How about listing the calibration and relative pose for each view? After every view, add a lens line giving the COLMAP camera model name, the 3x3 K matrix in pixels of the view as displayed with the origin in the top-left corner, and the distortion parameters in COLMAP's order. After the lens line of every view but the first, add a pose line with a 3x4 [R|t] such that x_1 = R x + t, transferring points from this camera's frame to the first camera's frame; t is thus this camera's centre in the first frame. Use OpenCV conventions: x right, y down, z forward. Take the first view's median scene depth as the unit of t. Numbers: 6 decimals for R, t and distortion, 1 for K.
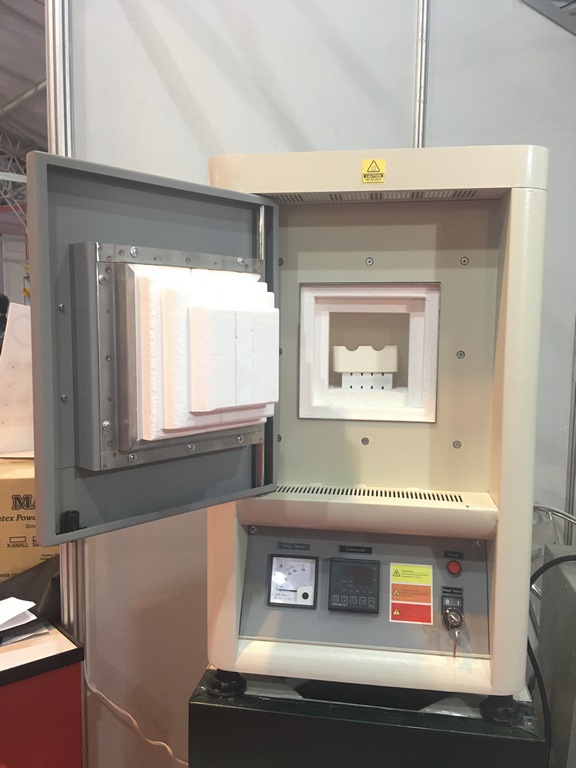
lens RADIAL K [[671.2, 0, 285.1], [0, 671.2, 383.8], [0, 0, 1]] dist [0.070616, -0.125546]
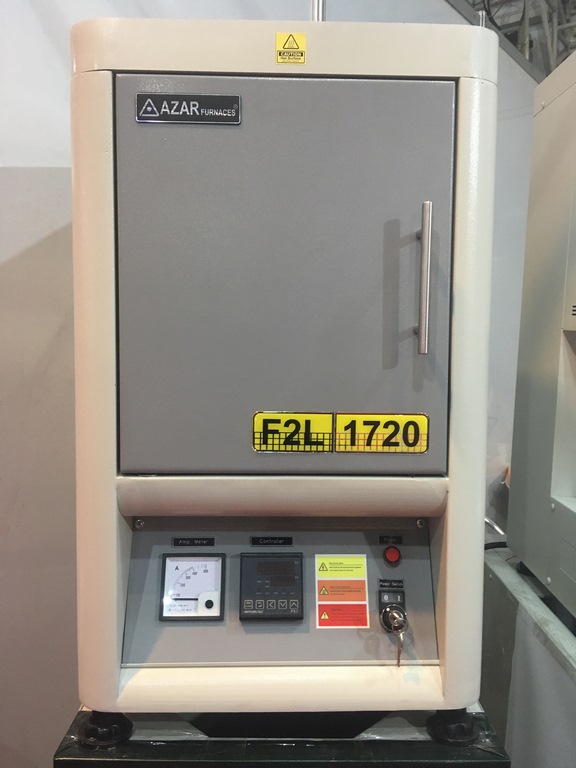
lens RADIAL K [[671.2, 0, 289.7], [0, 671.2, 385.2], [0, 0, 1]] dist [0.070616, -0.125546]
pose [[0.983654, -0.013378, 0.179571, -0.015285], [0.018475, 0.999472, -0.026743, 0.085904], [-0.179118, 0.029623, 0.983381, 0.214640]]
